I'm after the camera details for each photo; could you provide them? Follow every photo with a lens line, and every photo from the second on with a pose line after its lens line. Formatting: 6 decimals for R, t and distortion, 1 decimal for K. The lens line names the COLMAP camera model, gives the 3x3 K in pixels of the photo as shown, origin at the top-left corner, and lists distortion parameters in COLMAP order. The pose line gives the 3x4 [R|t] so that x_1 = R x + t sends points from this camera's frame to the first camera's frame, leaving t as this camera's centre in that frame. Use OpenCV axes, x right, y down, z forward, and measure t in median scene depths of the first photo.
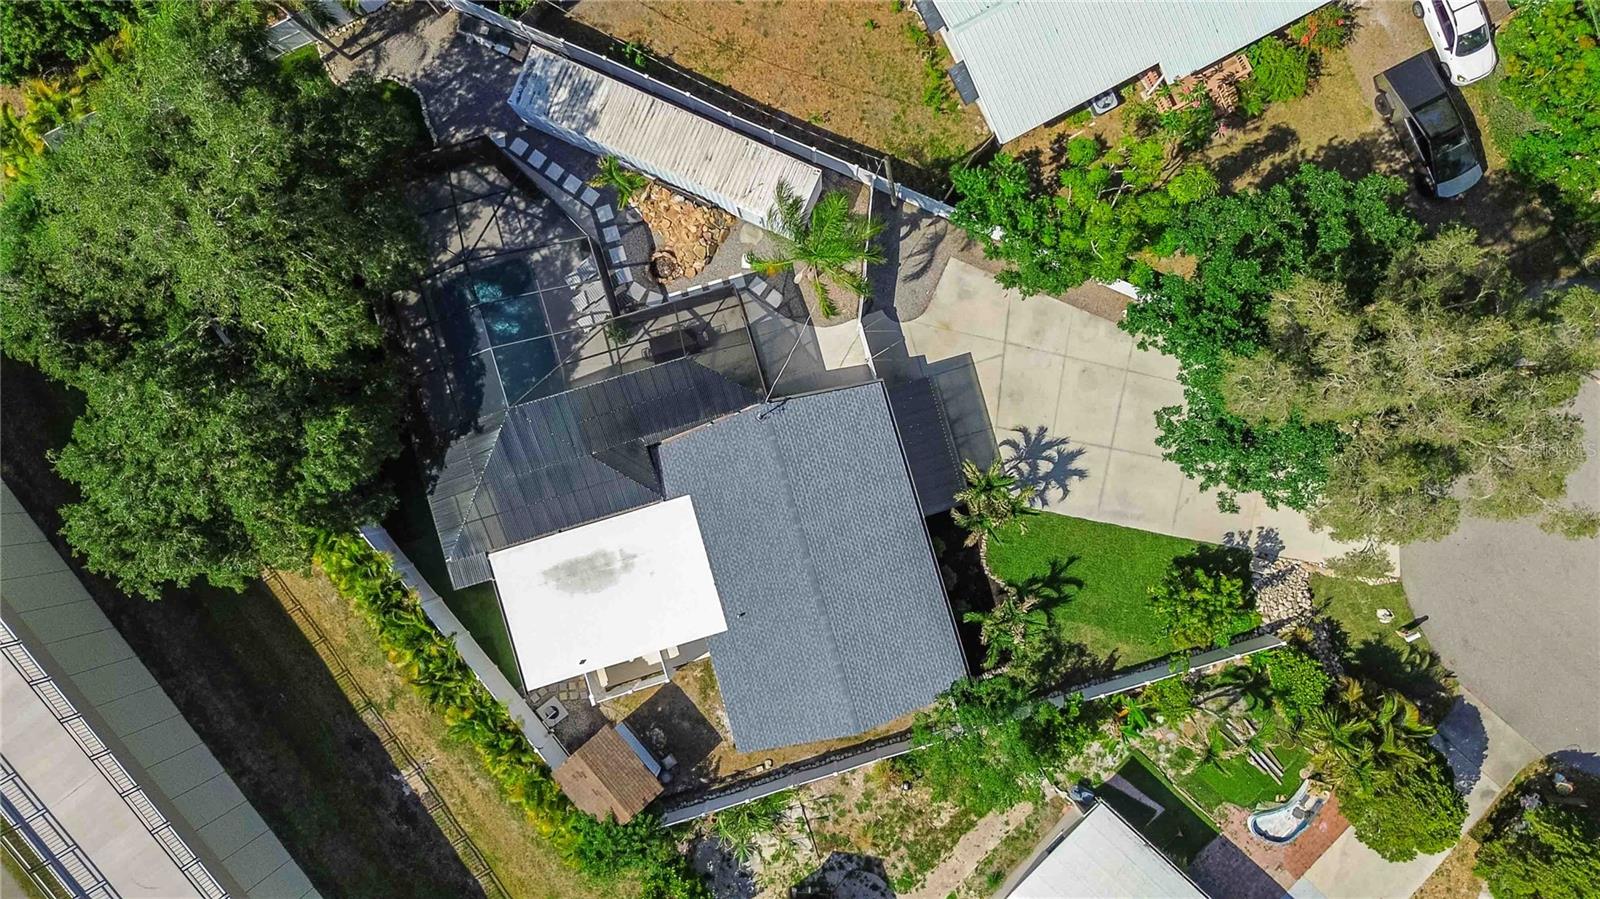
lens RADIAL K [[1127.5, 0, 803.6], [0, 1127.5, 450.3], [0, 0, 1]] dist [0.044644, -0.033536]
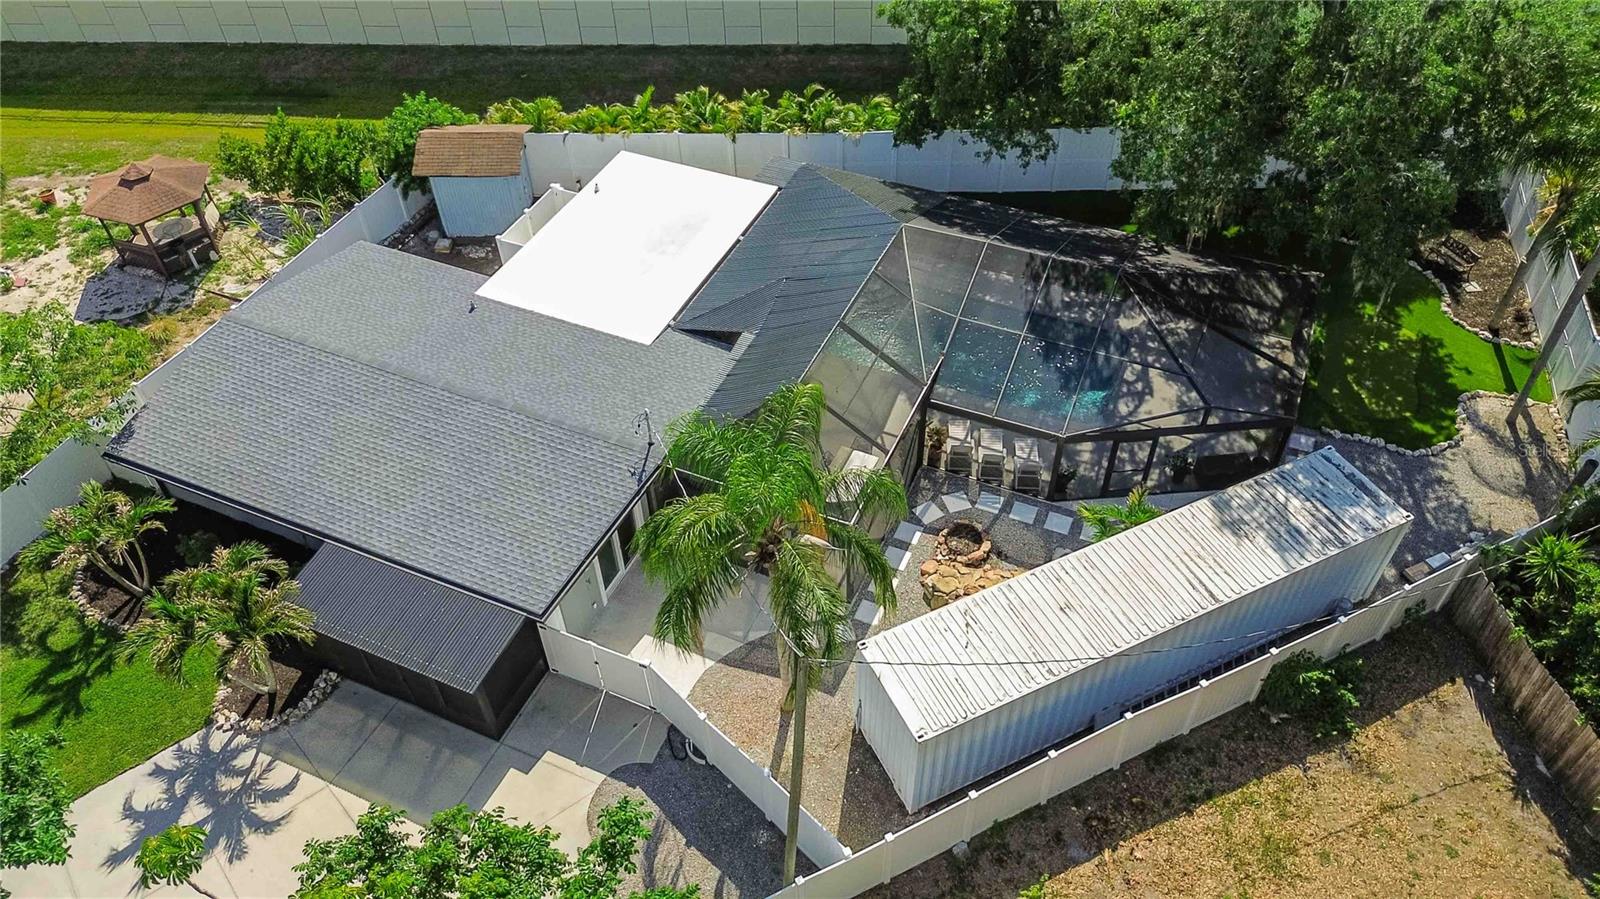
lens RADIAL K [[1127.5, 0, 803.6], [0, 1127.5, 450.3], [0, 0, 1]] dist [0.044644, -0.033536]
pose [[-0.646101, 0.570115, -0.507466, 0.206698], [-0.762124, -0.445768, 0.469529, -0.359770], [0.041474, 0.690116, 0.722510, 0.537614]]
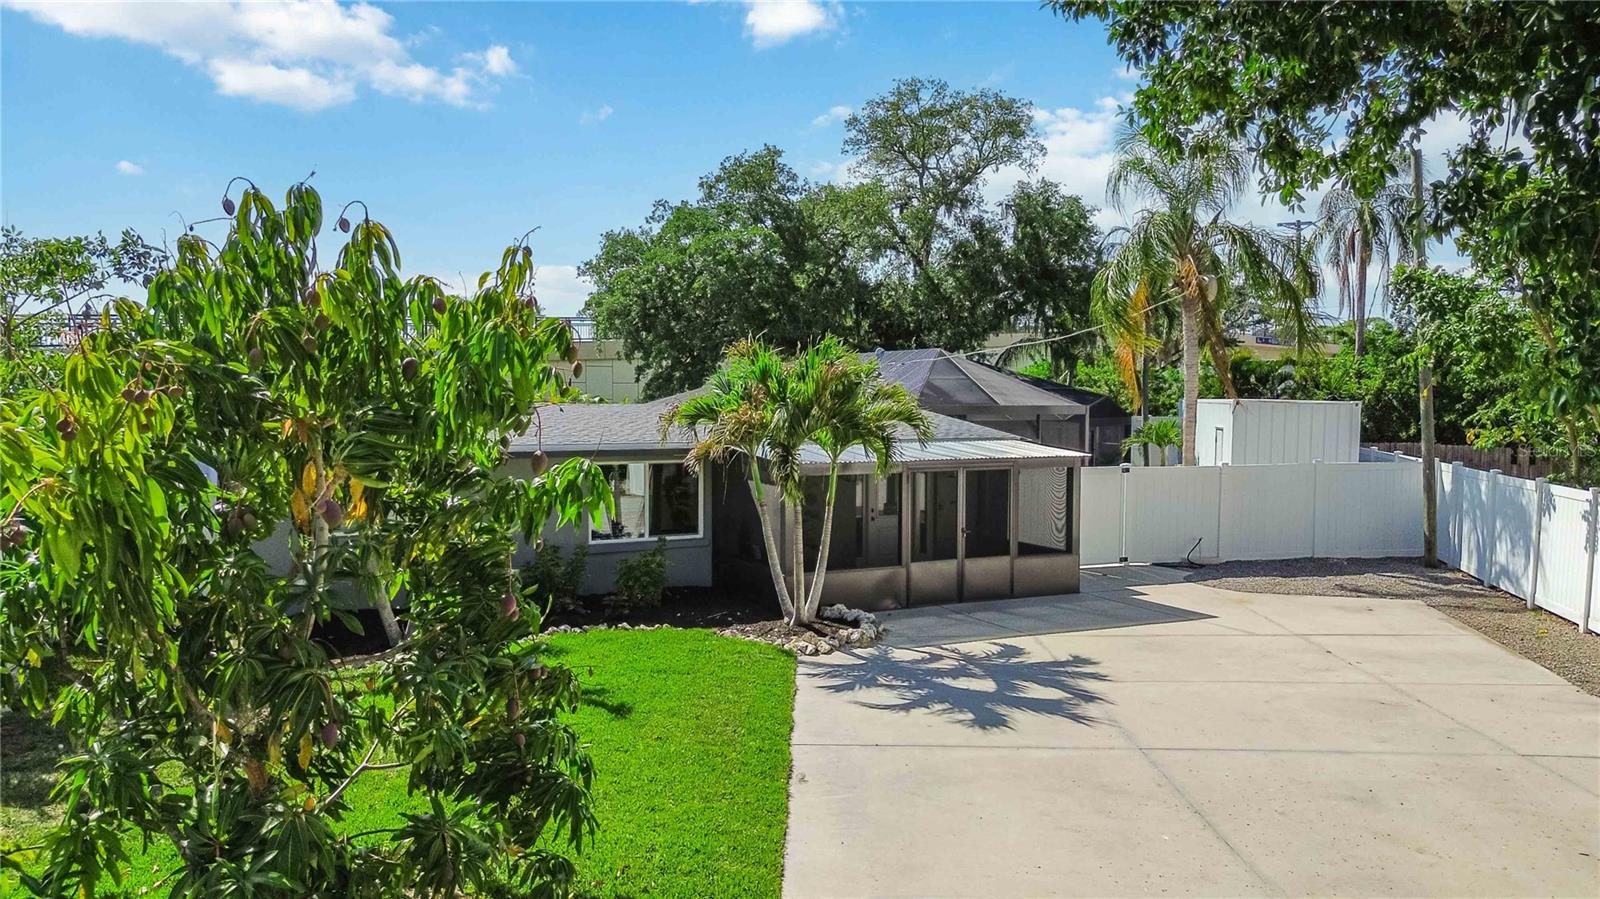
lens RADIAL K [[1136.1, 0, 798.0], [0, 1136.1, 453.2], [0, 0, 1]] dist [0.045501, -0.038847]
pose [[0.176938, 0.061620, -0.982291, 0.468737], [-0.984221, 0.009700, -0.176677, 0.100334], [-0.001358, 0.998053, 0.062364, 0.934912]]
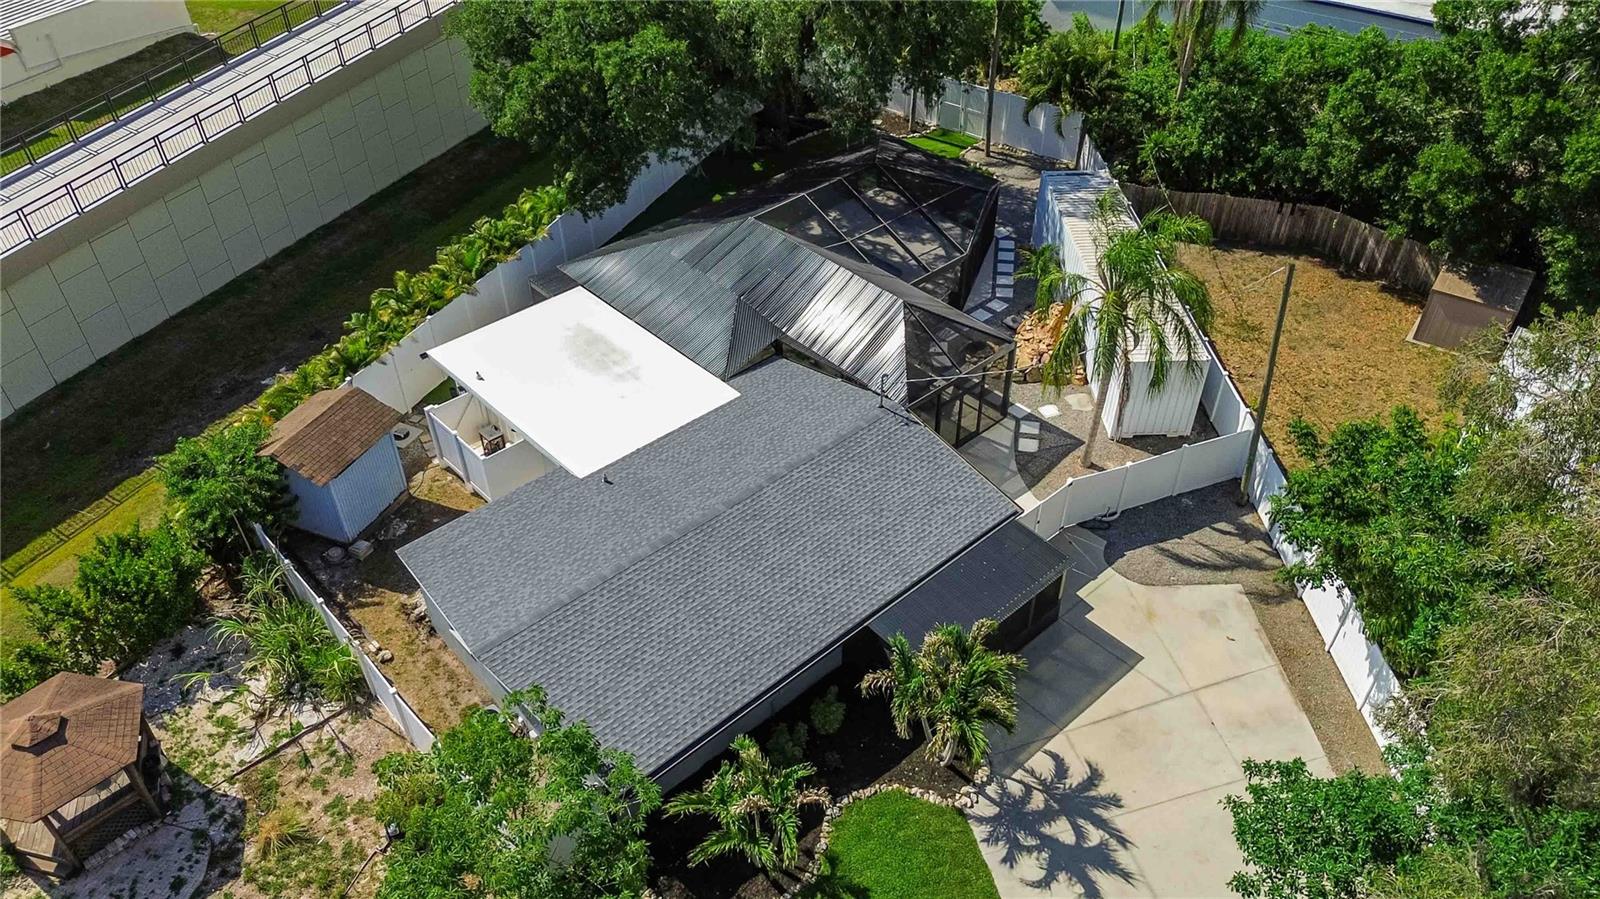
lens RADIAL K [[1136.1, 0, 798.0], [0, 1136.1, 453.2], [0, 0, 1]] dist [0.045501, -0.038847]
pose [[0.436455, 0.590711, -0.678651, 0.421620], [-0.899703, 0.291945, -0.324504, 0.247076], [0.006440, 0.752216, 0.658886, 0.518385]]
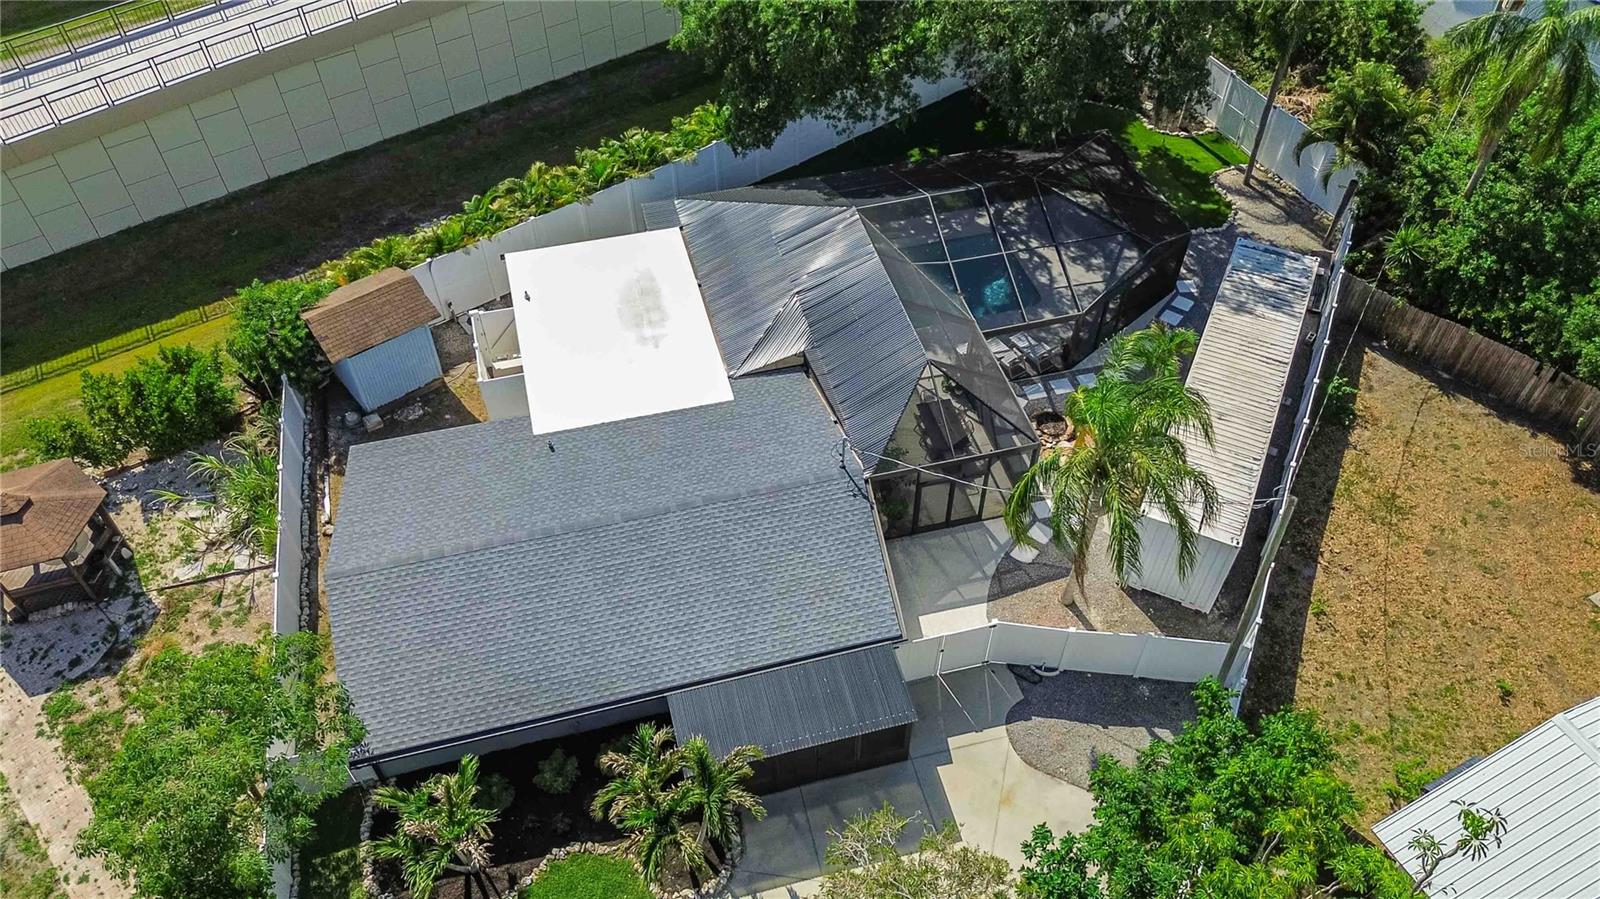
lens RADIAL K [[1132.6, 0, 798.9], [0, 1132.6, 451.3], [0, 0, 1]] dist [0.053035, -0.050285]
pose [[-0.030547, 0.756291, -0.653522, 0.371329], [-0.999455, -0.014937, 0.029431, -0.021918], [0.012497, 0.654065, 0.756335, 0.462720]]
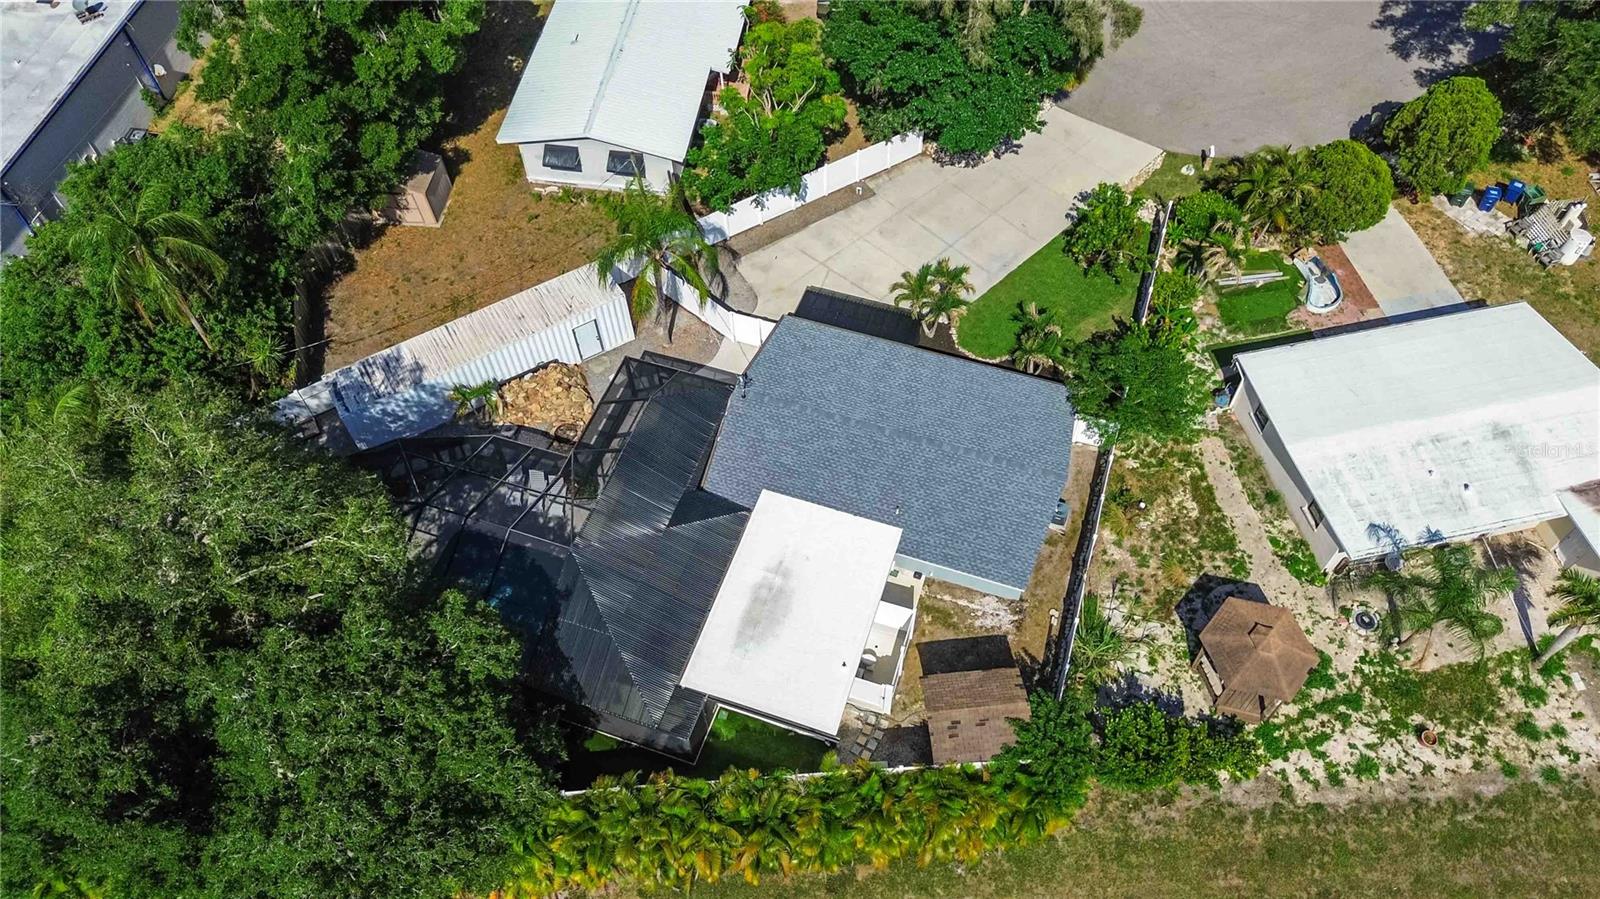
lens RADIAL K [[1136.1, 0, 798.0], [0, 1136.1, 453.2], [0, 0, 1]] dist [0.045501, -0.038847]
pose [[0.582826, -0.664158, 0.468196, -0.495892], [0.812593, 0.474595, -0.338308, 0.361481], [0.002486, 0.577627, 0.816297, 0.183911]]
